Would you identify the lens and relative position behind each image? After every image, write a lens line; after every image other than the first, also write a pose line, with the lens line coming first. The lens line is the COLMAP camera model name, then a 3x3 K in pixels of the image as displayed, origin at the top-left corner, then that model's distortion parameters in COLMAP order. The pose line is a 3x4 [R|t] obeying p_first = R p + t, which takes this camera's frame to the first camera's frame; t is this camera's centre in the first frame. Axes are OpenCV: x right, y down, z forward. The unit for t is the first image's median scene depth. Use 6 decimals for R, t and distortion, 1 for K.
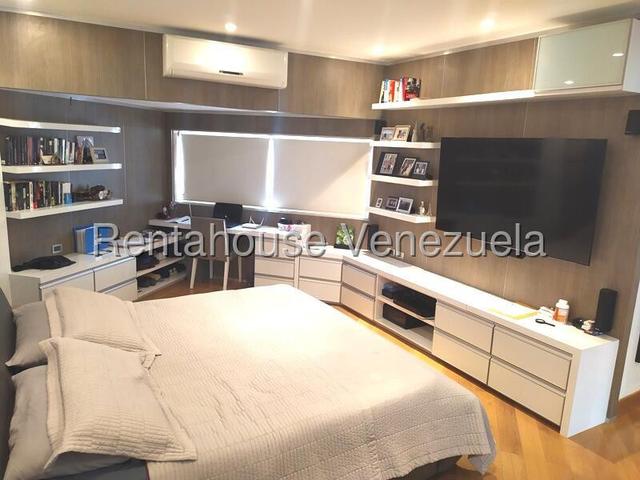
lens RADIAL K [[481.7, 0, 318.6], [0, 481.7, 241.4], [0, 0, 1]] dist [0.058187, -0.056548]
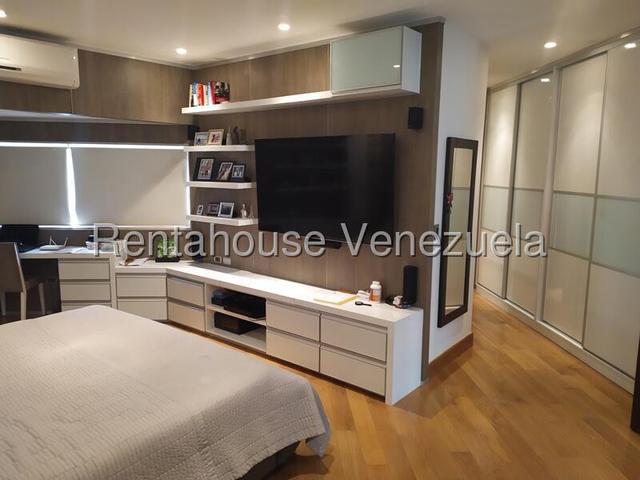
lens RADIAL K [[481.7, 0, 321.7], [0, 481.7, 241.2], [0, 0, 1]] dist [0.058187, -0.056548]
pose [[0.934659, -0.089967, 0.343975, 0.016269], [0.102421, 0.994575, -0.018169, 0.027802], [-0.340474, 0.052212, 0.938803, 0.012047]]
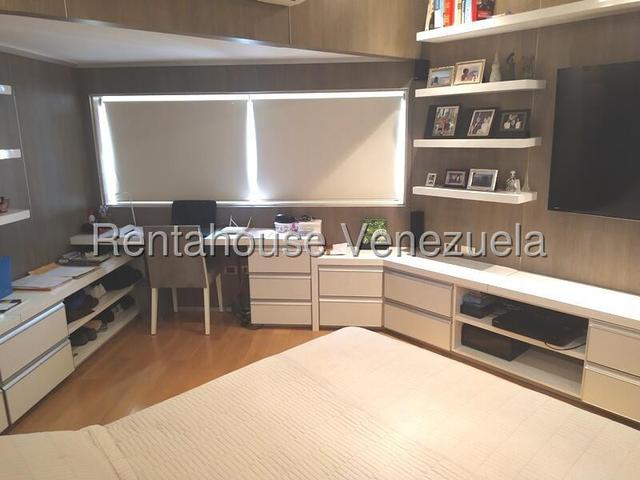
lens RADIAL K [[481.7, 0, 317.1], [0, 481.7, 241.1], [0, 0, 1]] dist [0.058187, -0.056548]
pose [[0.975960, -0.108181, 0.189206, -0.194703], [0.102001, 0.993892, 0.042129, -0.041709], [-0.192608, -0.021817, 0.981033, 0.383858]]
